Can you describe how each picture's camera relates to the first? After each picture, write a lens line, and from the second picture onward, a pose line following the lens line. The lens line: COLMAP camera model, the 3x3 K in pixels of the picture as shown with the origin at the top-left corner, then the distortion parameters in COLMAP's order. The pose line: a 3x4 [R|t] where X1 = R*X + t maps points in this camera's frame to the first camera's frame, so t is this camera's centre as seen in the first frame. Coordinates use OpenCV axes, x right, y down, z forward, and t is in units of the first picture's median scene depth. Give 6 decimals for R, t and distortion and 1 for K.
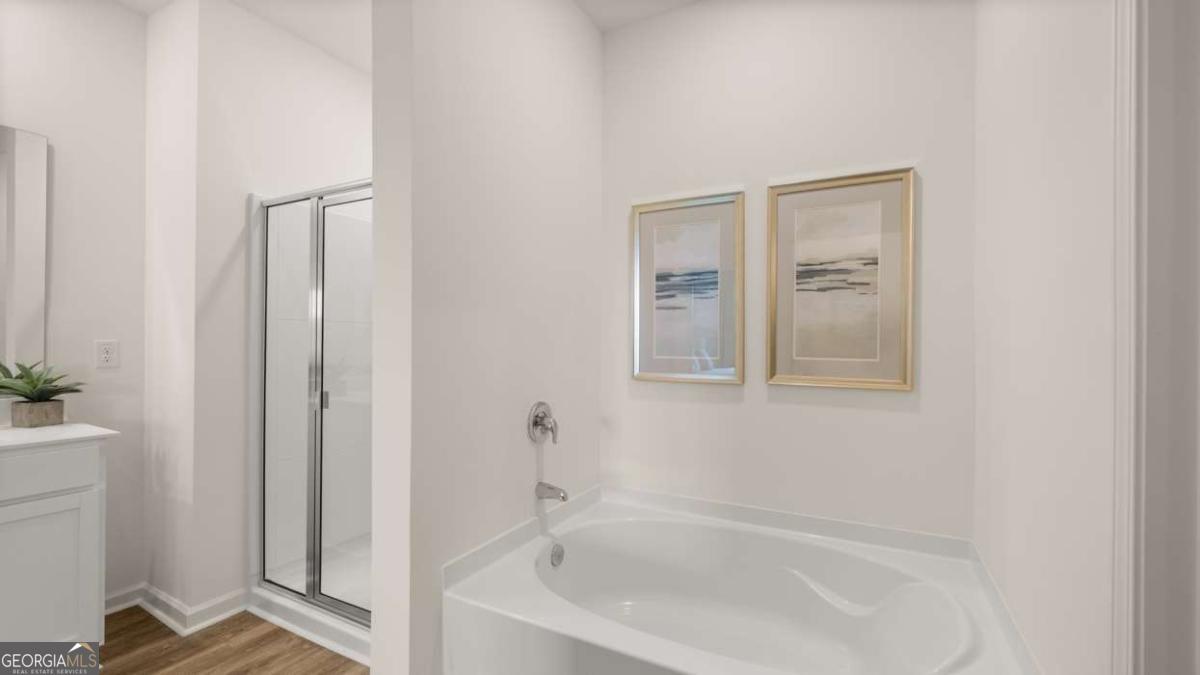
lens RADIAL K [[508.5, 0, 600.7], [0, 508.5, 341.5], [0, 0, 1]] dist [-0.002359, -0.000119]
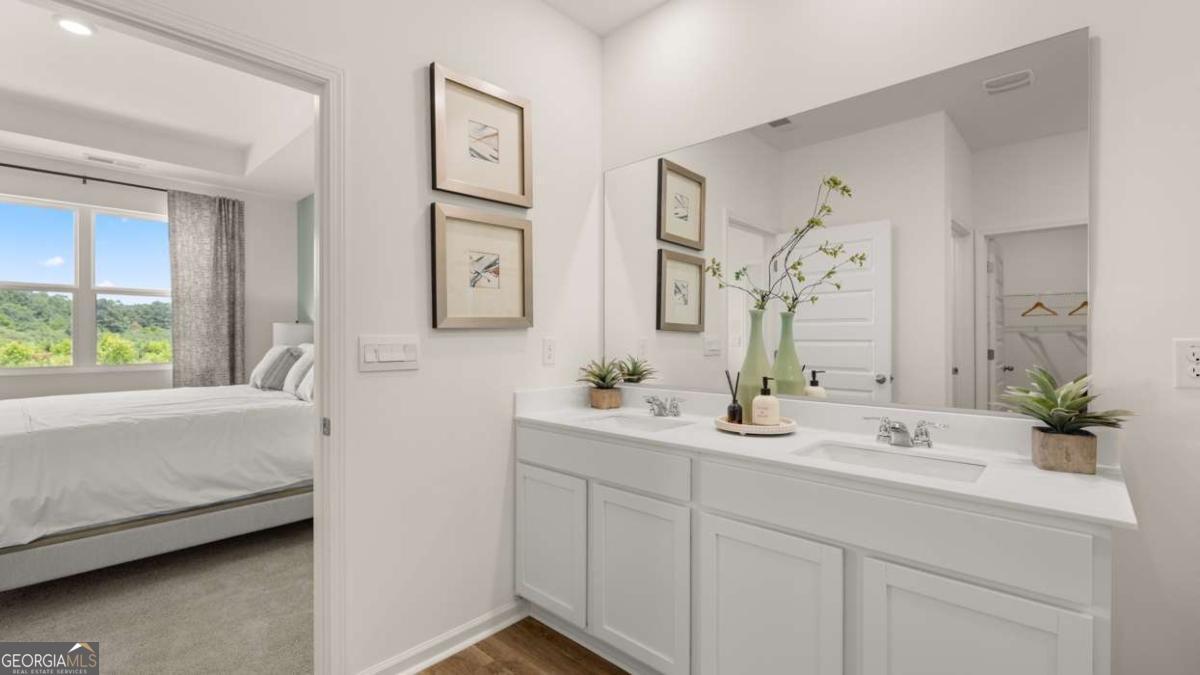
lens RADIAL K [[508.5, 0, 600.7], [0, 508.5, 341.5], [0, 0, 1]] dist [-0.002359, -0.000119]
pose [[-0.254841, -0.002295, -0.966980, -0.307773], [0.000642, 0.999997, -0.002542, 0.001358], [0.966983, -0.001268, -0.254838, 0.575126]]
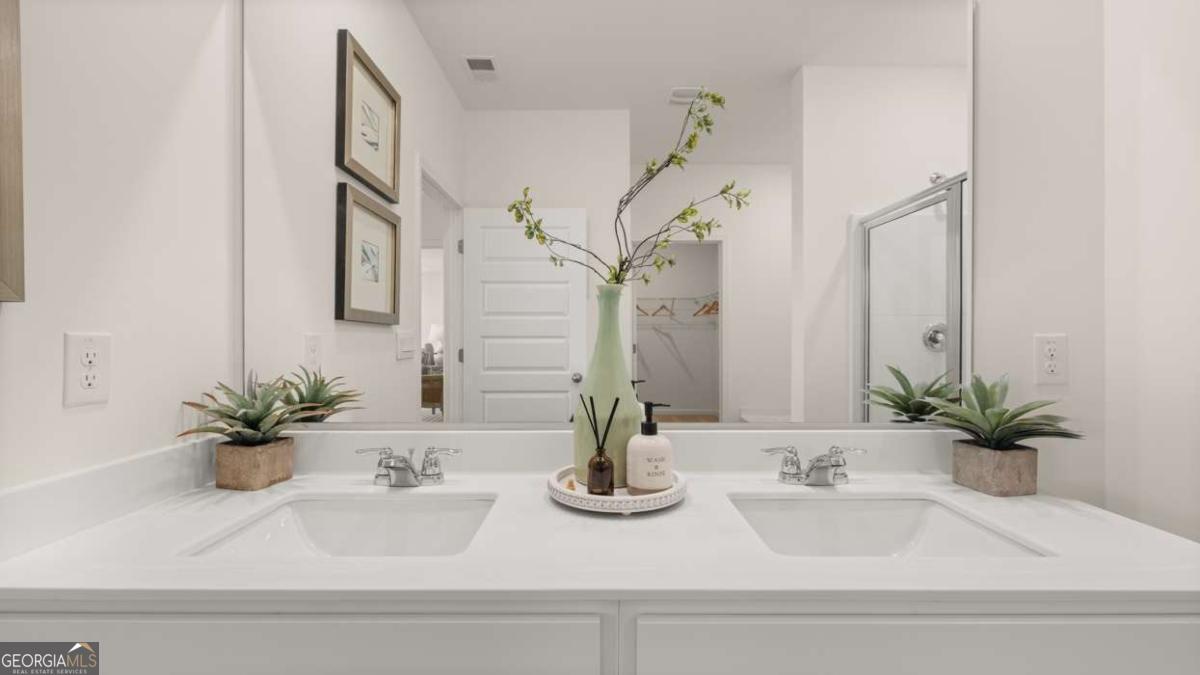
lens RADIAL K [[498.6, 0, 592.9], [0, 498.6, 335.4], [0, 0, 1]] dist [-0.002551, -0.000190]
pose [[0.467963, -0.006344, -0.883725, -0.818969], [0.007530, 0.999967, -0.003190, -0.004235], [0.883716, -0.005162, 0.467995, 0.348358]]
